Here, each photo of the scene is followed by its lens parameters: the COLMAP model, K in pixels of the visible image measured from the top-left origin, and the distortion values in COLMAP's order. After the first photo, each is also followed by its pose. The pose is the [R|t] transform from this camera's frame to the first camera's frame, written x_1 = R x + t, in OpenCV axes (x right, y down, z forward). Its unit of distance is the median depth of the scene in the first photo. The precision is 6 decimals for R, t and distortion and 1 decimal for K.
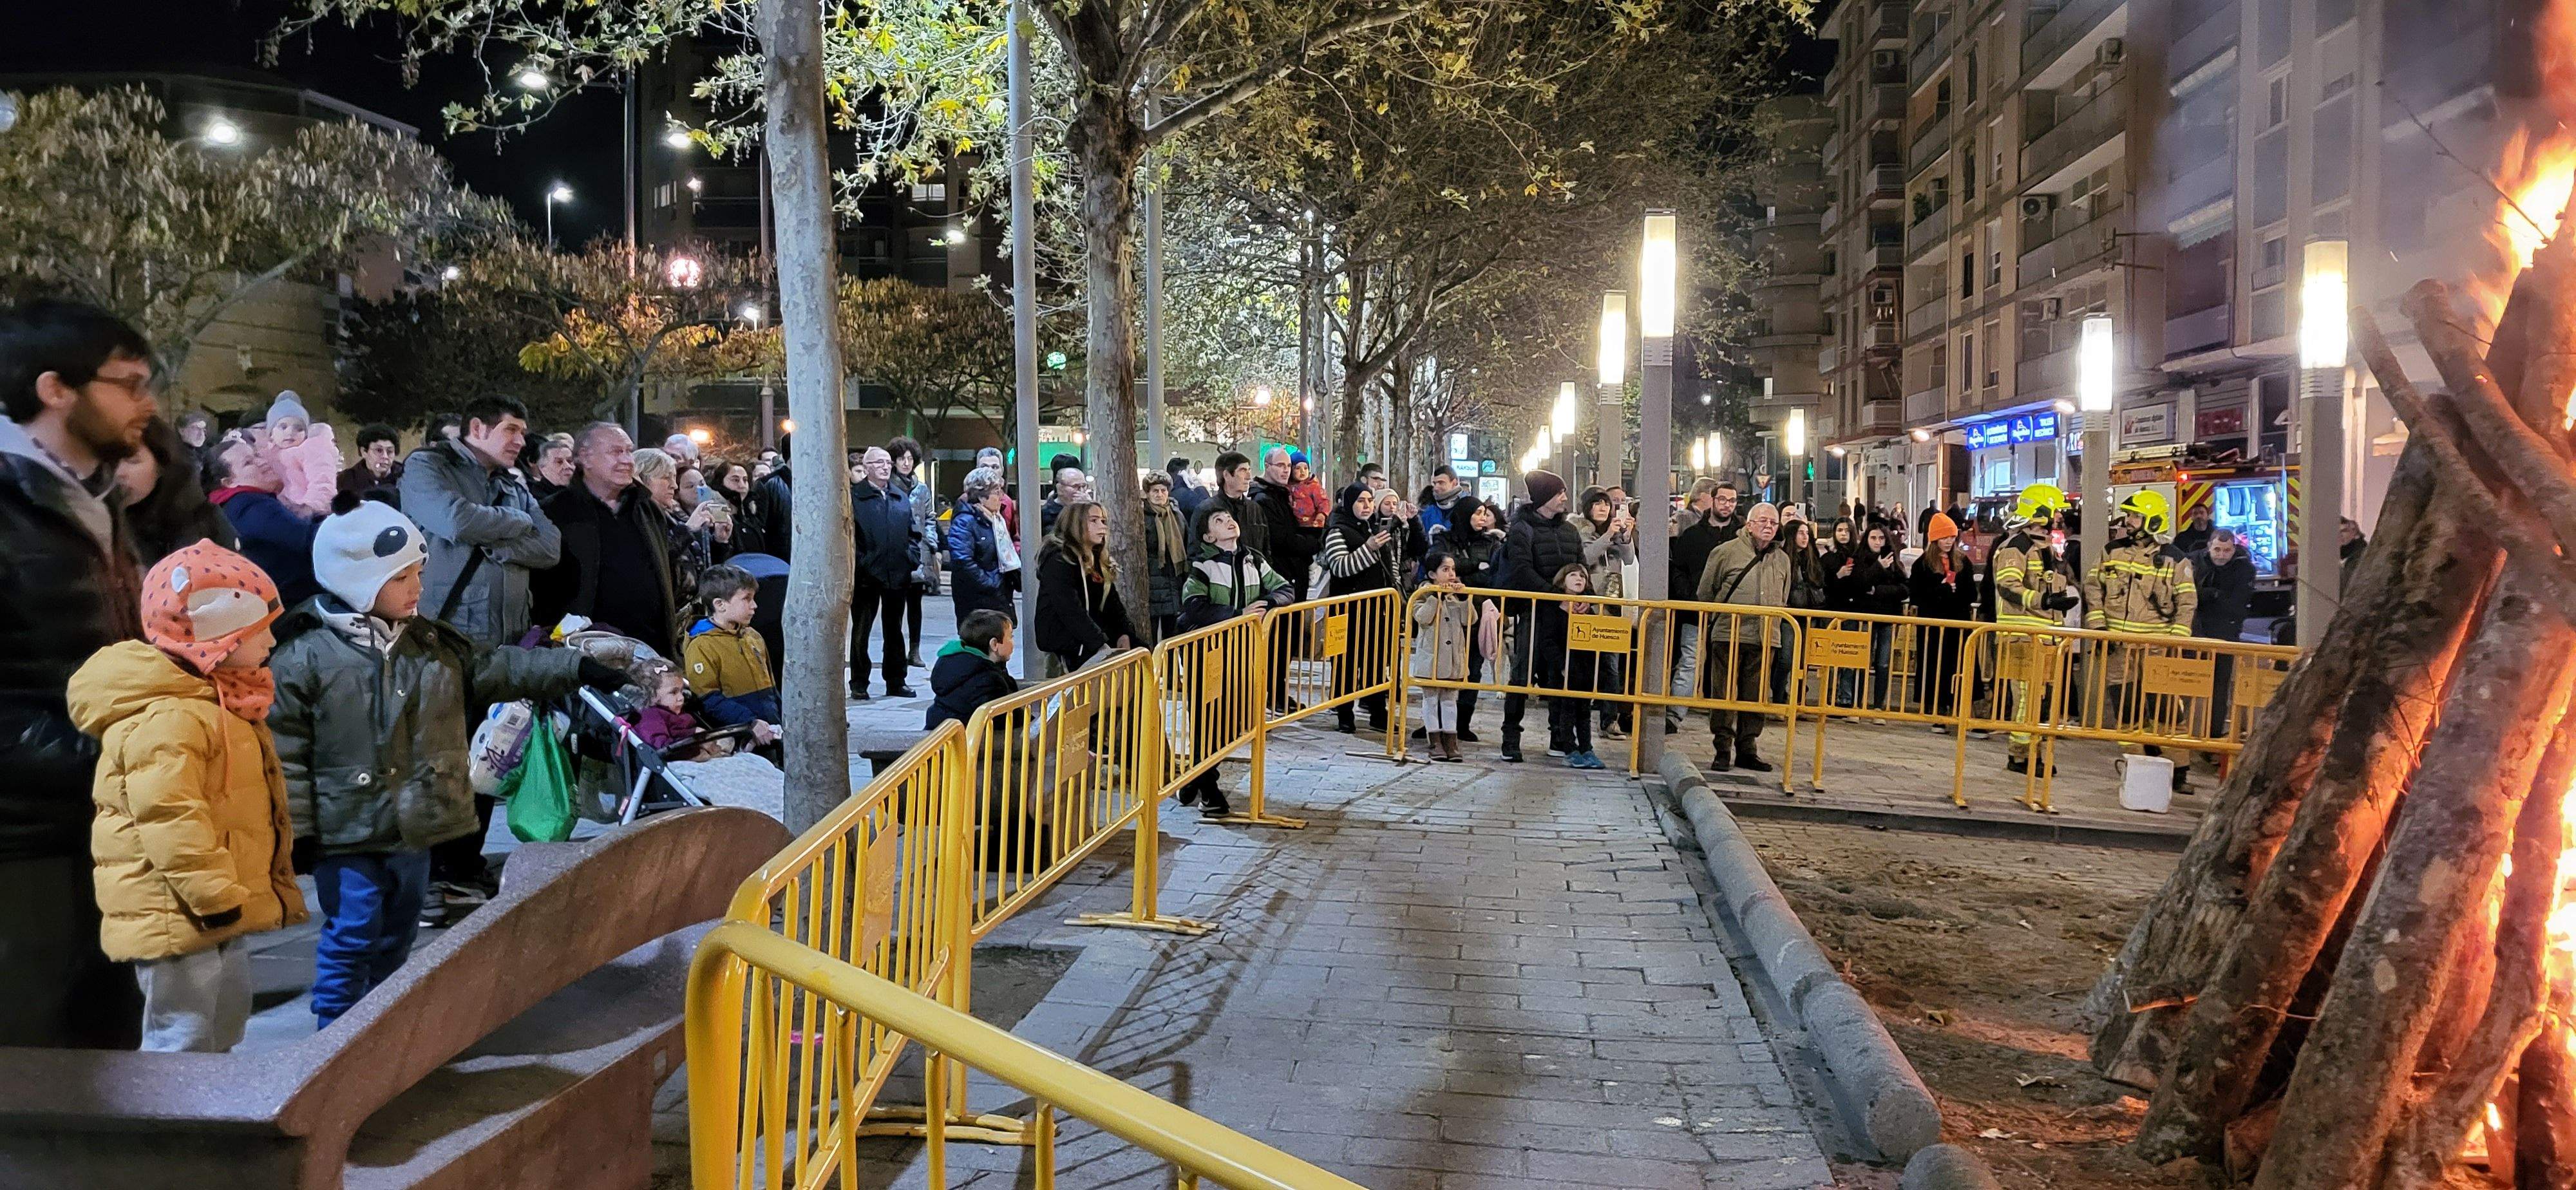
lens RADIAL K [[1947.3, 0, 1311.1], [0, 1947.3, 572.8], [0, 0, 1]] dist [0.056234, -0.046759]
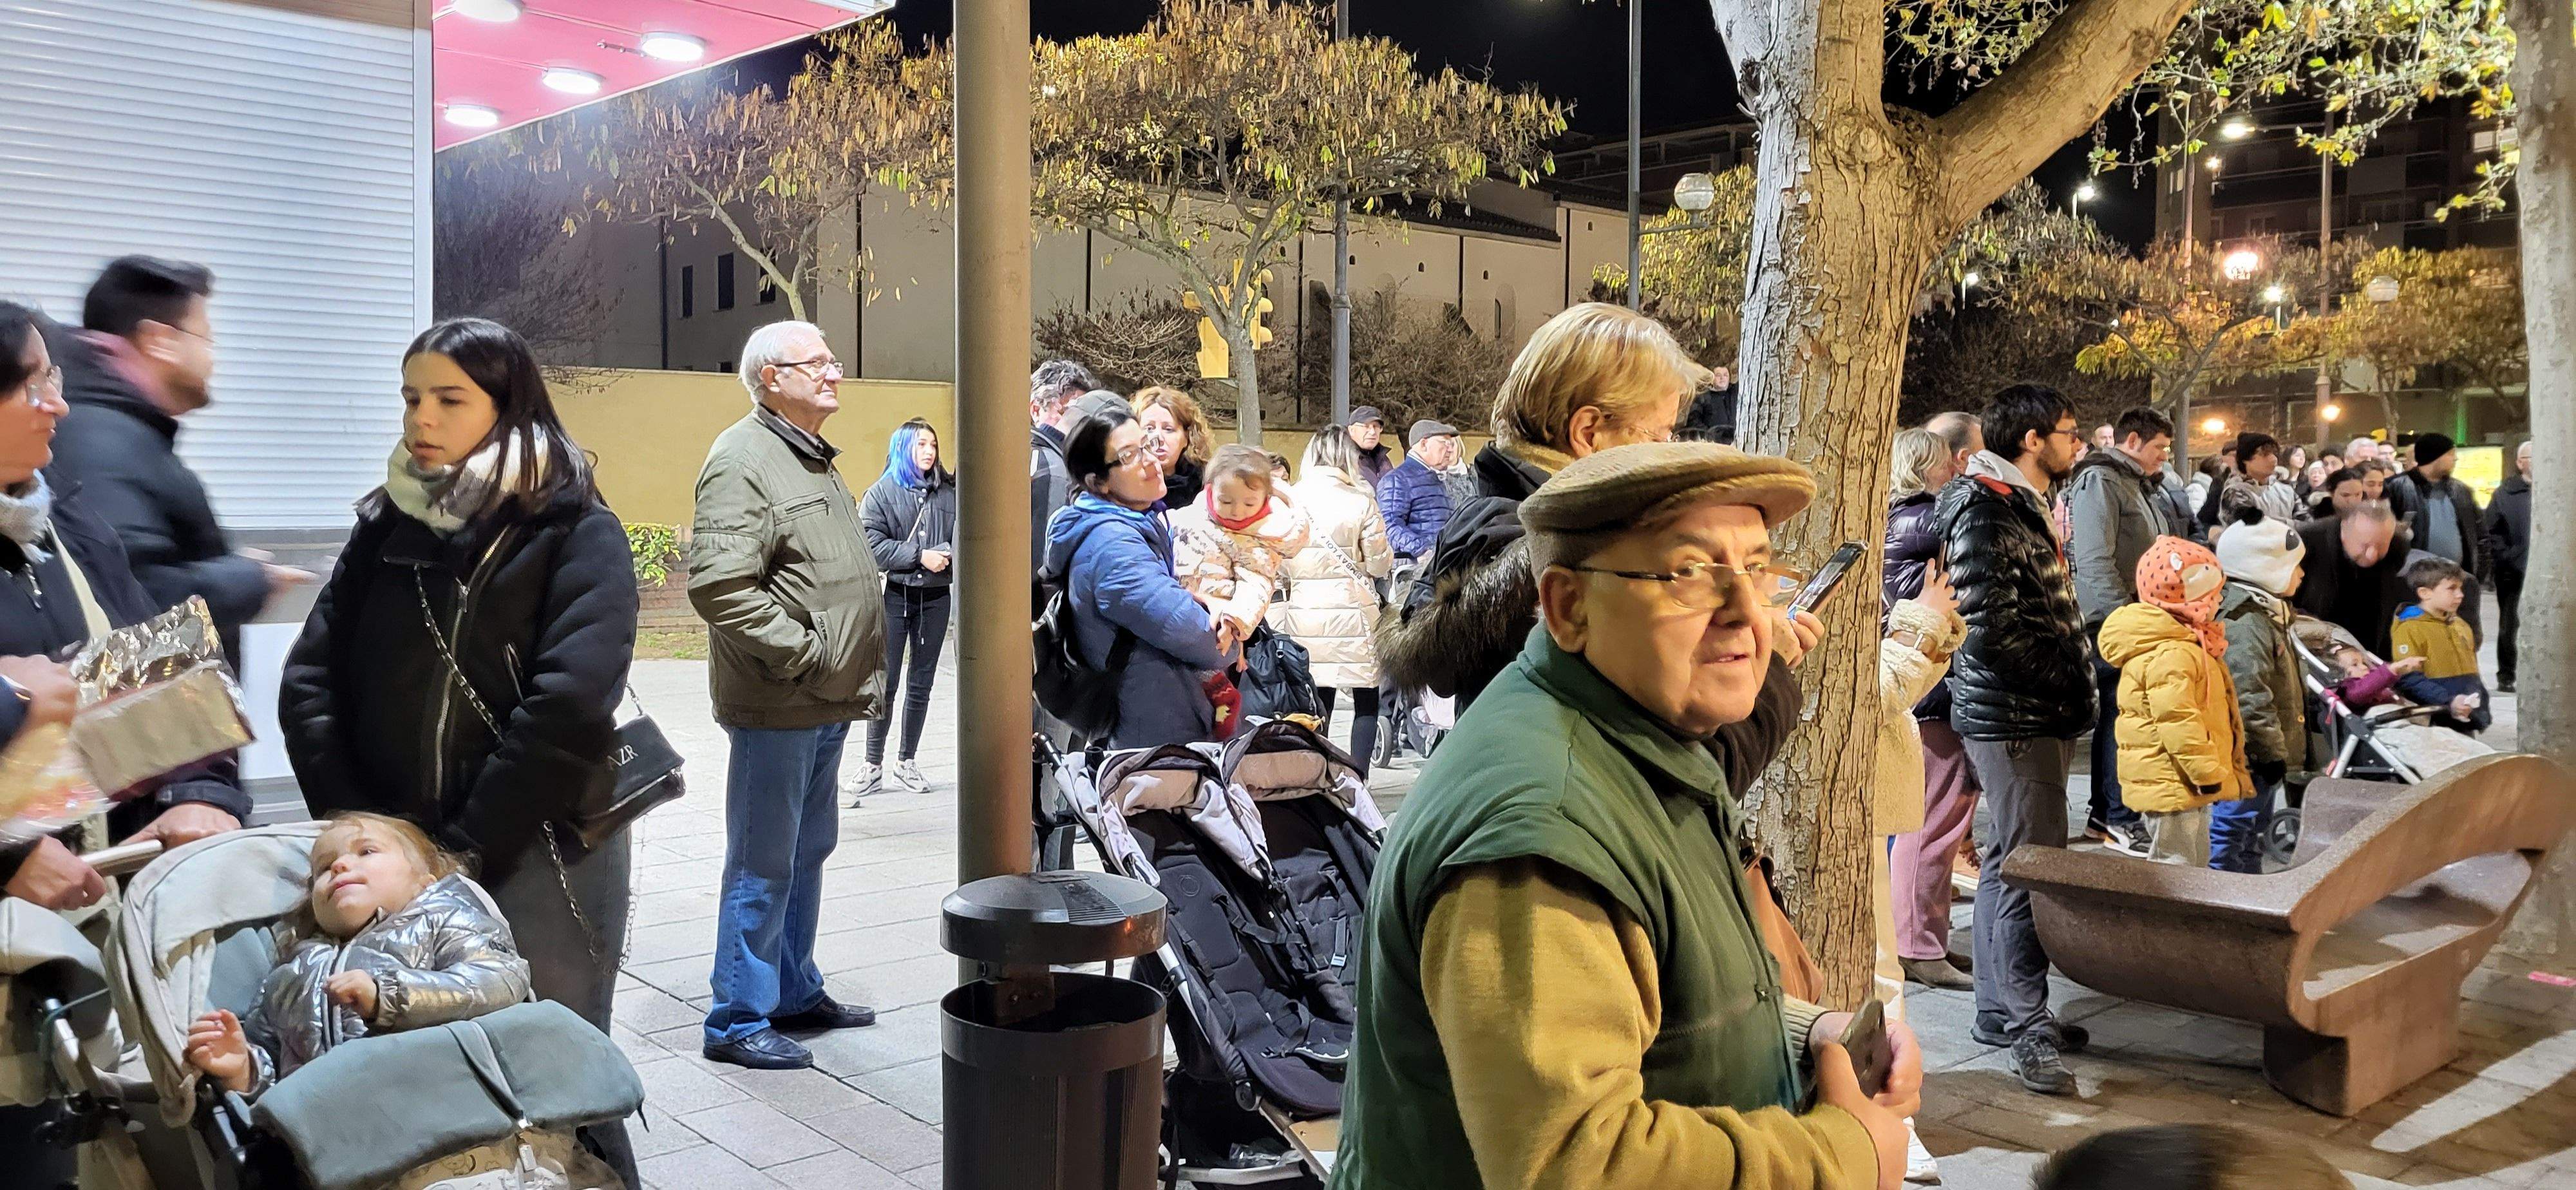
lens RADIAL K [[1947.3, 0, 1313.5], [0, 1947.3, 576.1], [0, 0, 1]] dist [0.056234, -0.046759]
pose [[0.749686, 0.023624, -0.661372, -0.007829], [-0.019930, 0.999715, 0.013119, 0.000819], [0.661494, 0.003346, 0.749943, -0.057425]]
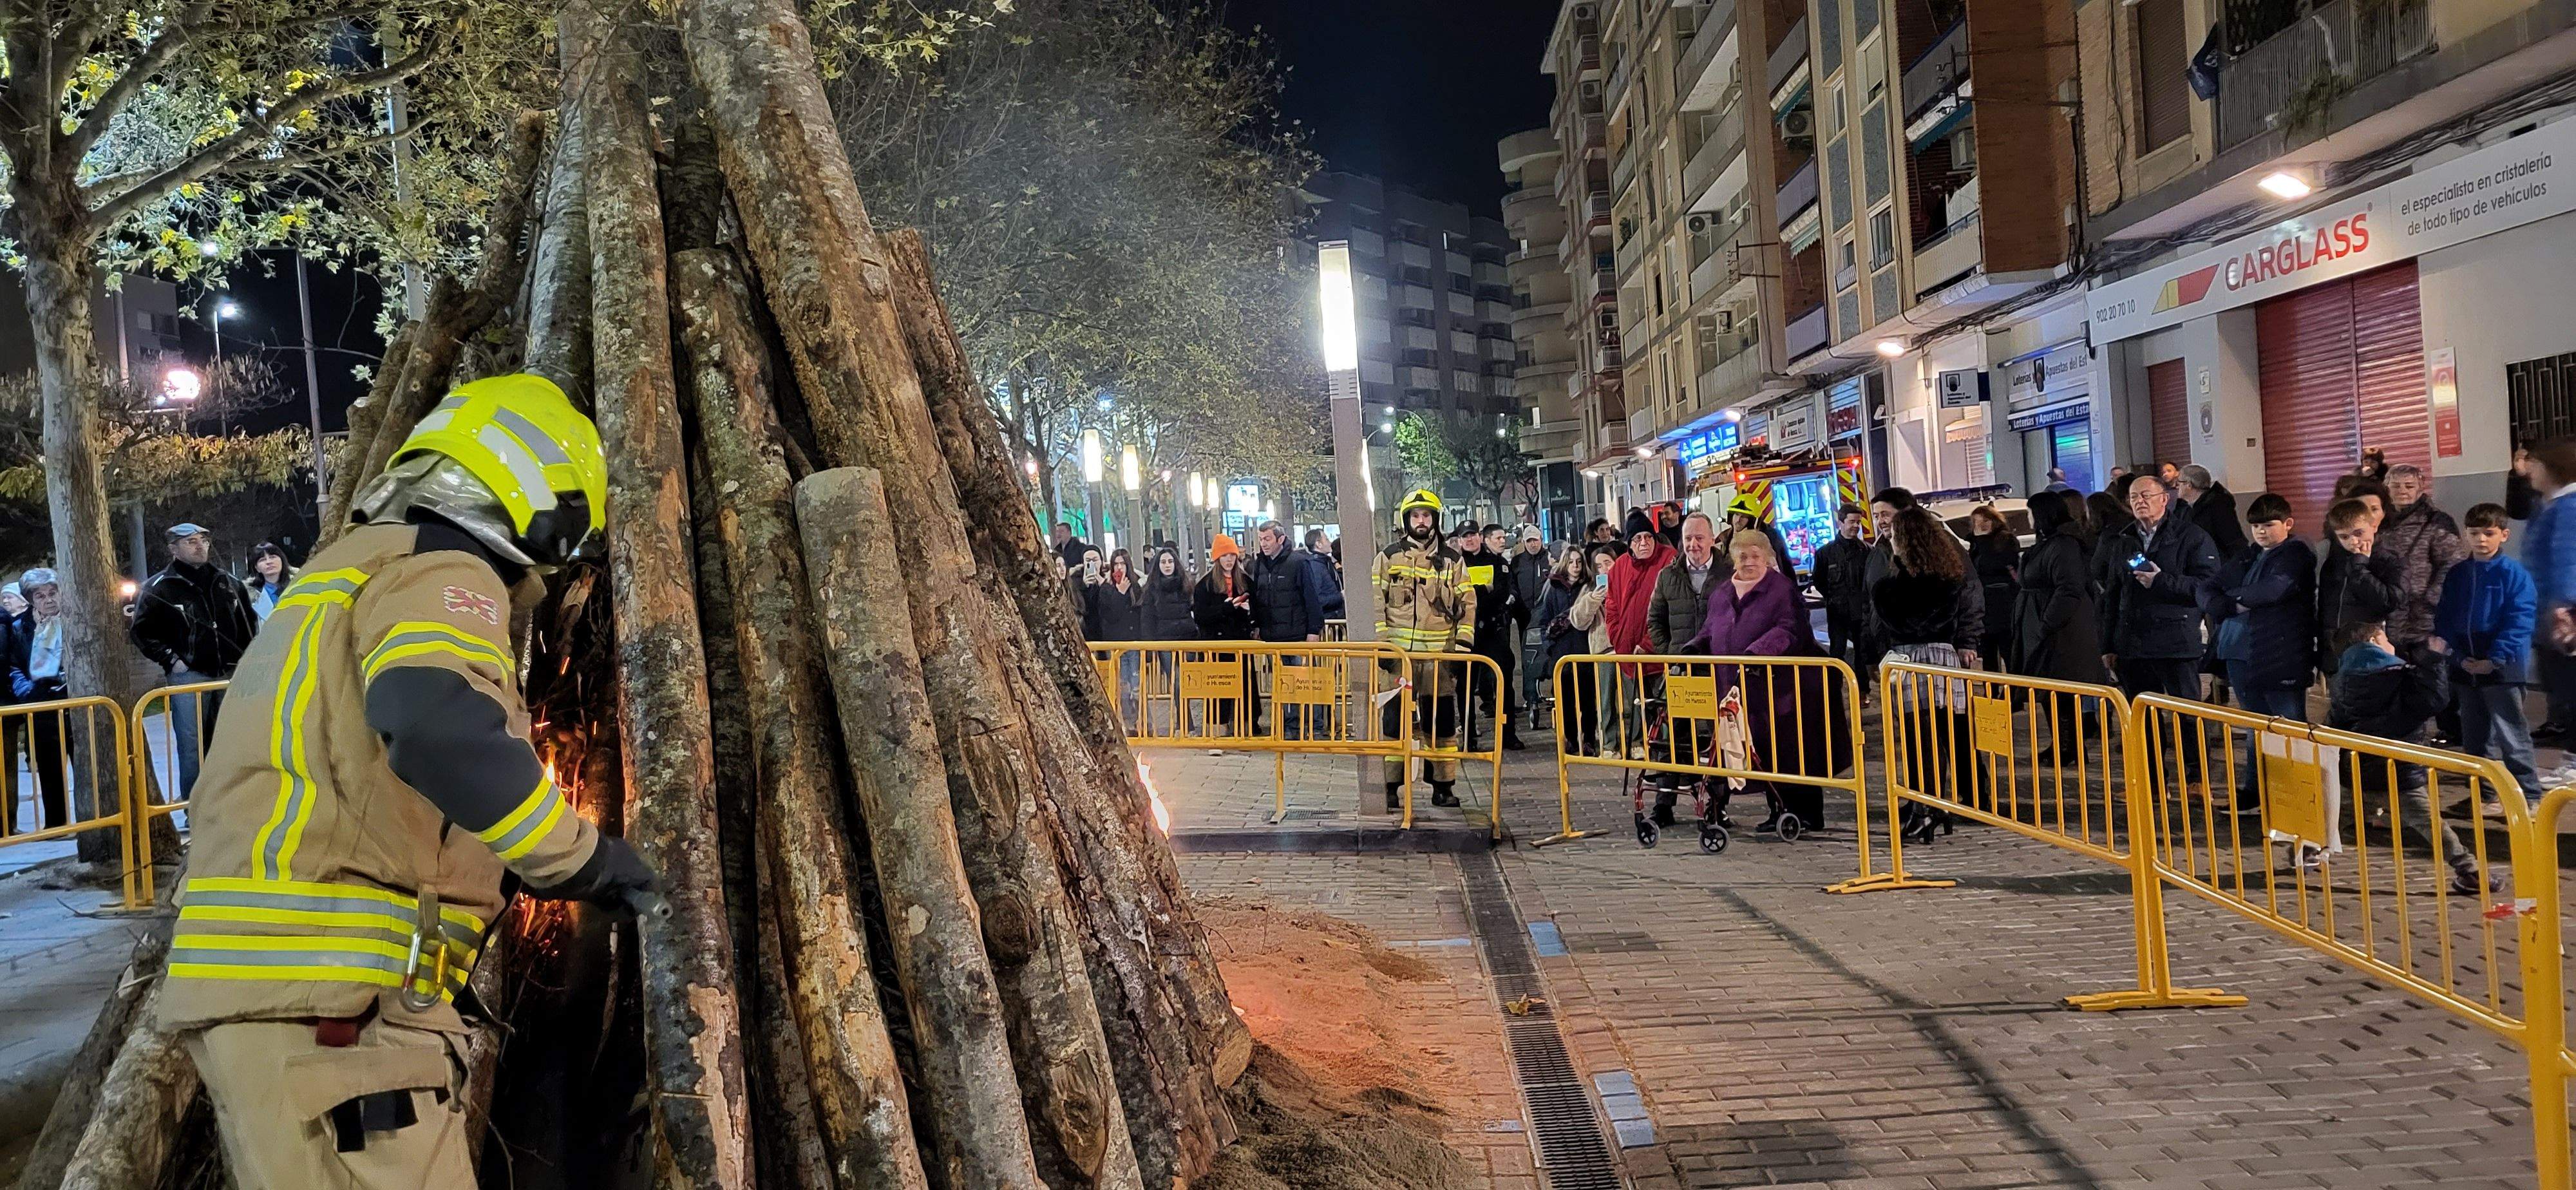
lens RADIAL K [[1947.3, 0, 1324.2], [0, 1947.3, 599.3], [0, 0, 1]] dist [0.056234, -0.046759]
pose [[0.994500, -0.080486, 0.067026, 0.151352], [0.081484, 0.996599, -0.012291, 0.010000], [-0.065809, 0.017685, 0.997676, -0.008213]]
